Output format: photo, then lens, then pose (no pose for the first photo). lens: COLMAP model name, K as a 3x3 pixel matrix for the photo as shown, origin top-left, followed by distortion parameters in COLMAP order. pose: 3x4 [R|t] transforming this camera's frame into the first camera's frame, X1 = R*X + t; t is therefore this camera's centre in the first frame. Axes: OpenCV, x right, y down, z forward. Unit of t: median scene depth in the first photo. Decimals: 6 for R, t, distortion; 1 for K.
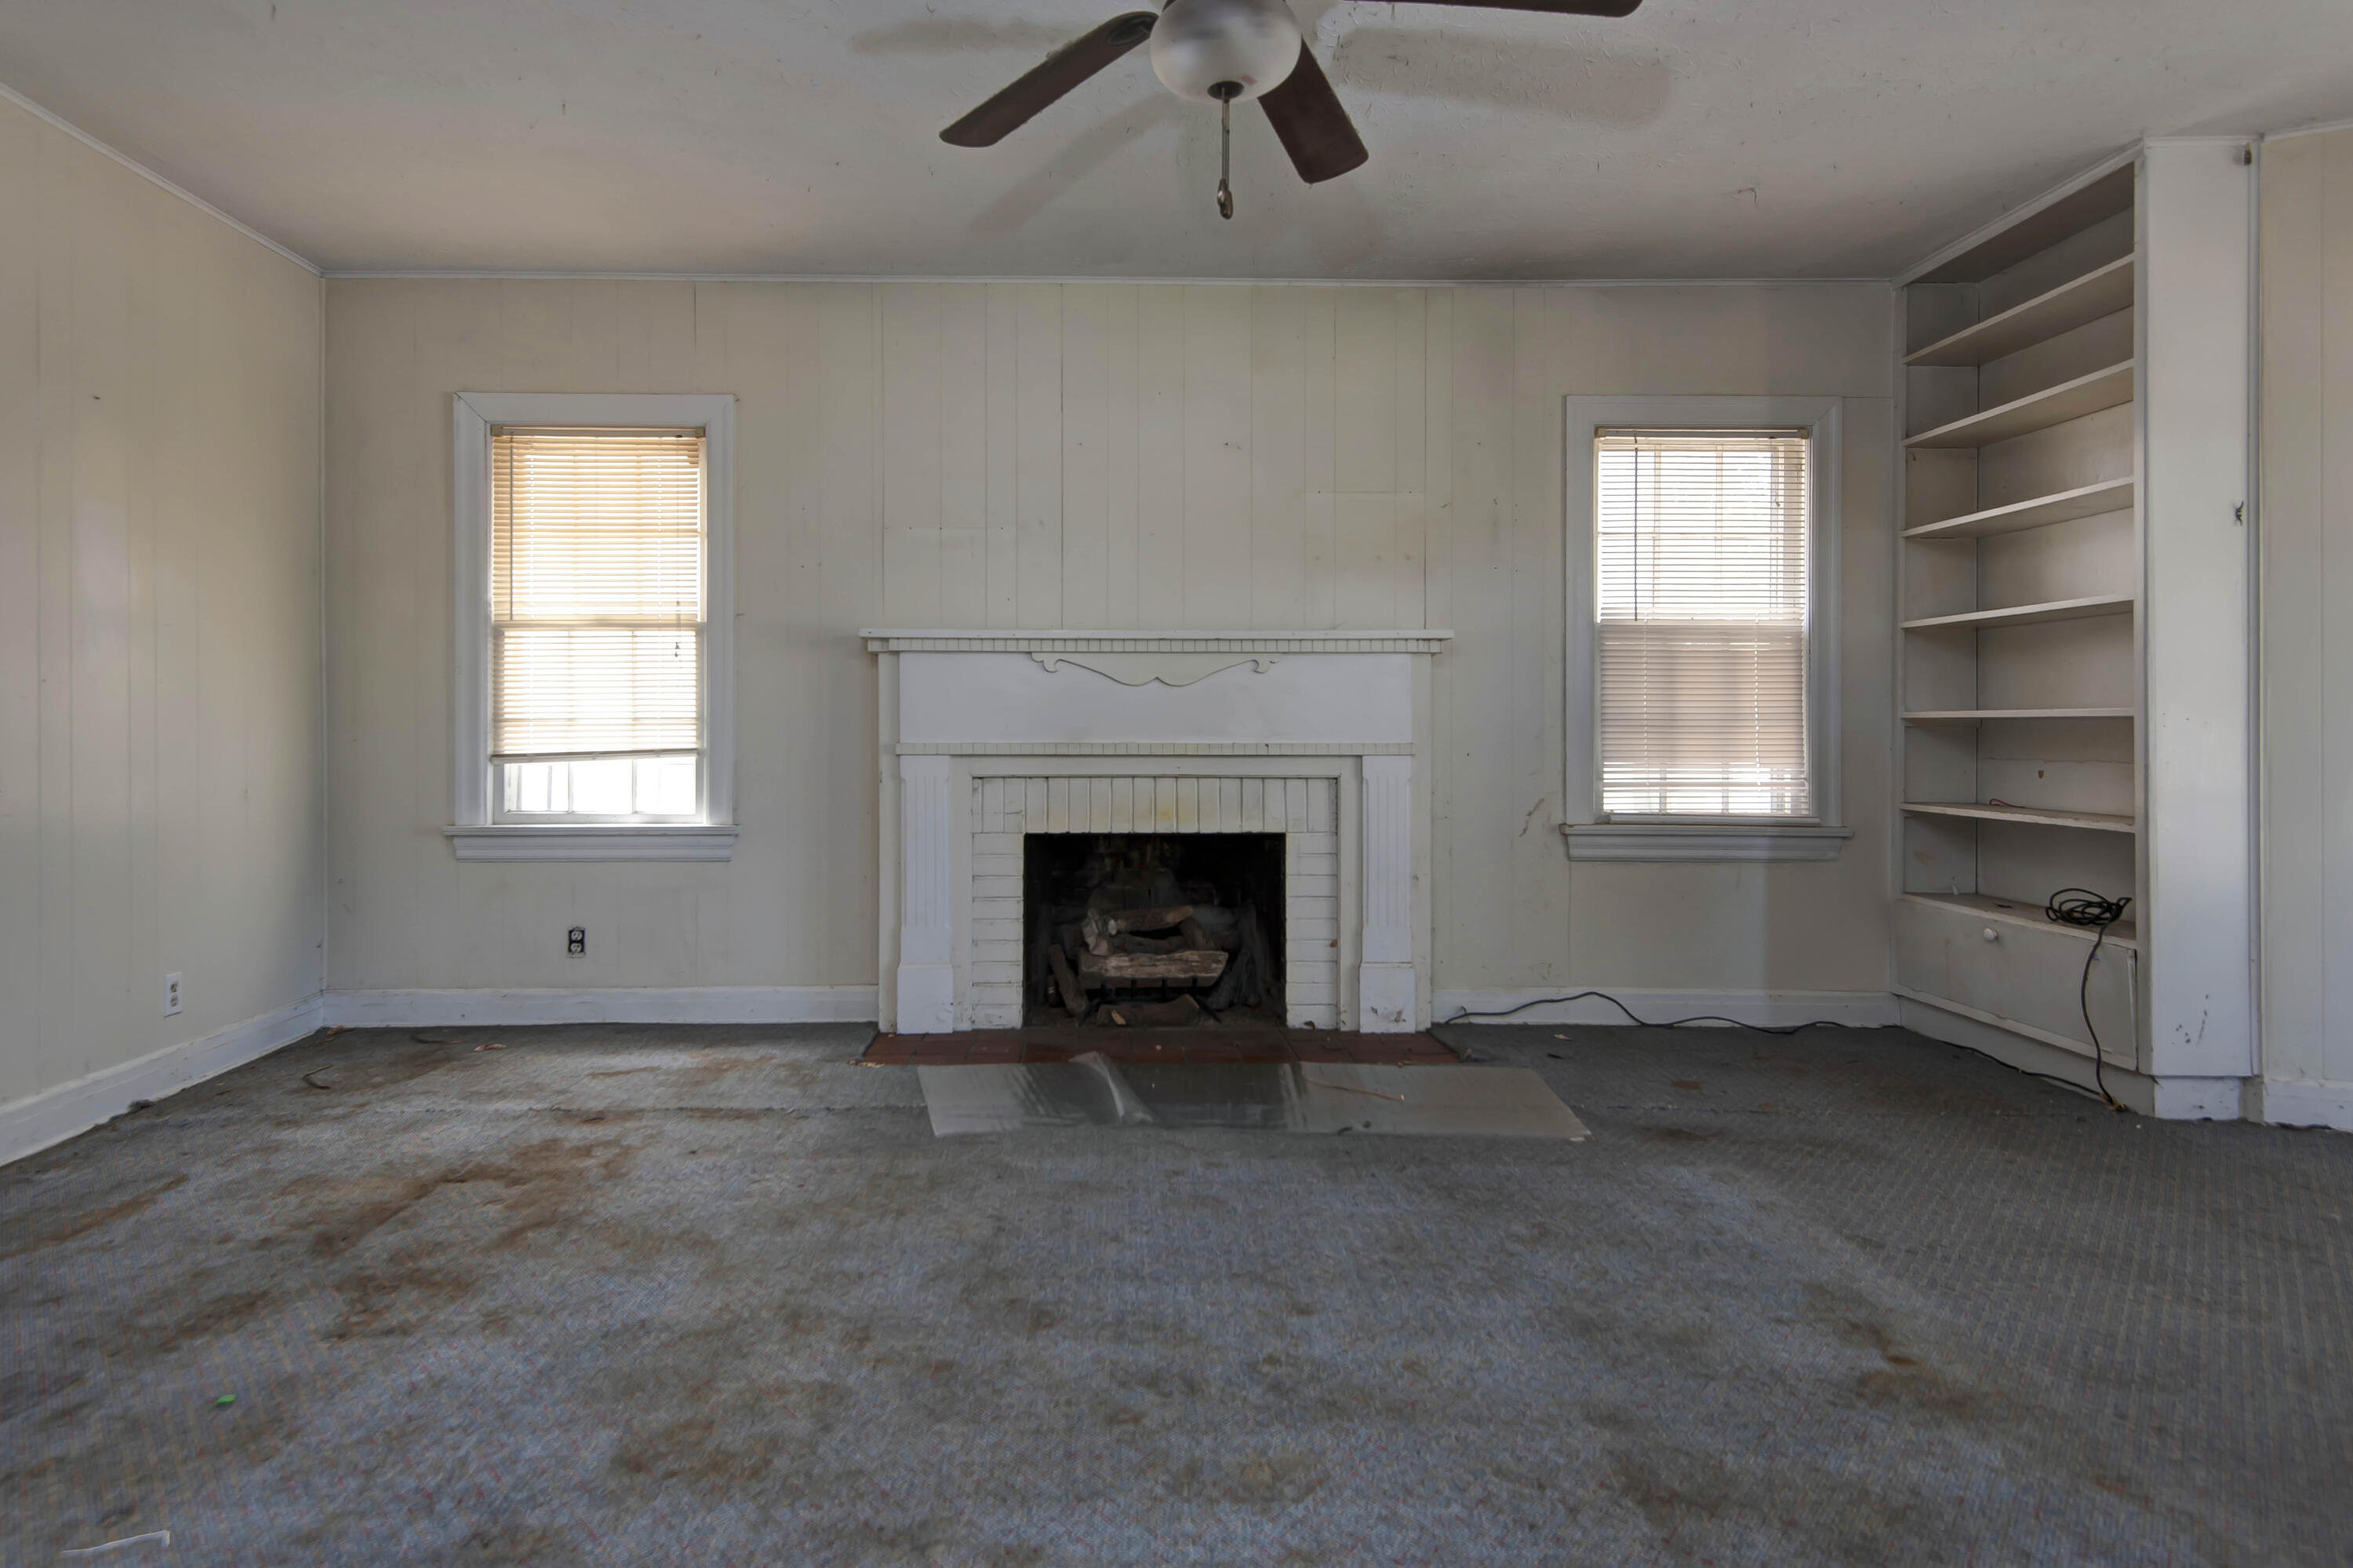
lens RADIAL K [[1357.4, 0, 1097.8], [0, 1357.4, 723.5], [0, 0, 1]] dist [0.051332, -0.032049]
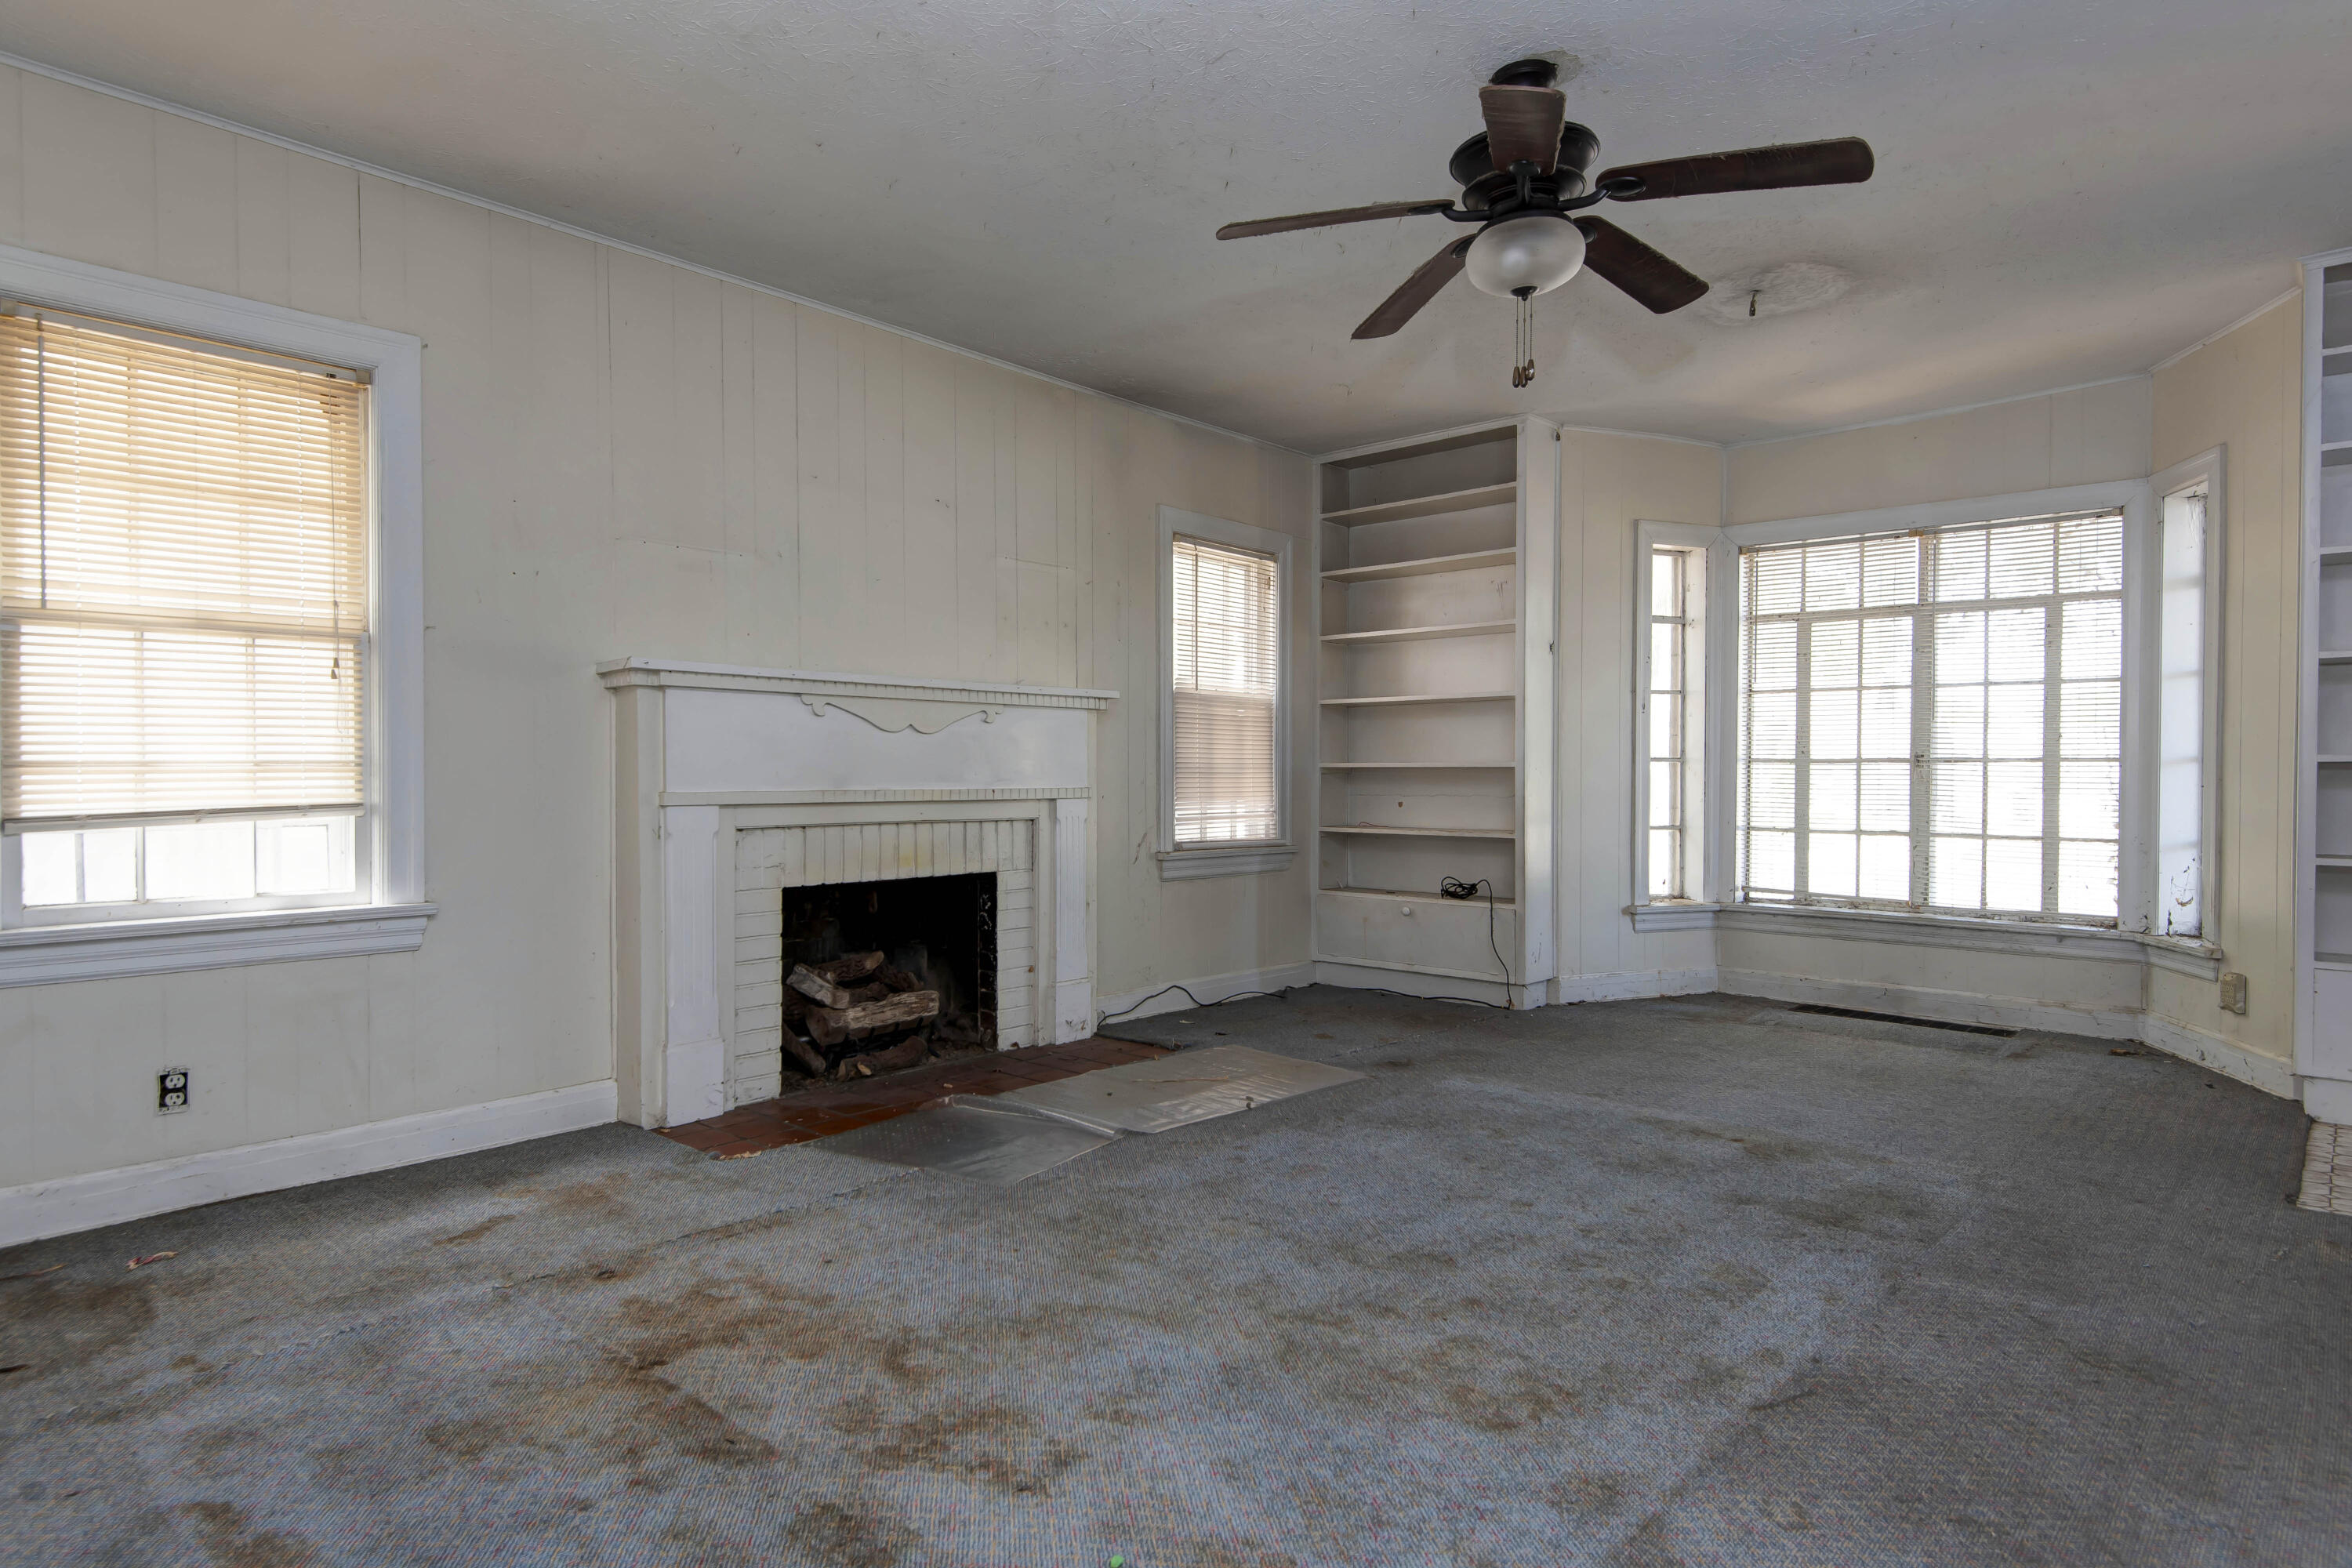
lens RADIAL K [[1319.9, 0, 1176.0], [0, 1319.9, 784.0], [0, 0, 1]] dist [0.032414, -0.001112]
pose [[0.681699, -0.006500, 0.731604, -0.535740], [-0.001920, 0.999941, 0.010673, -0.000660], [-0.731631, -0.008680, 0.681646, 0.184178]]
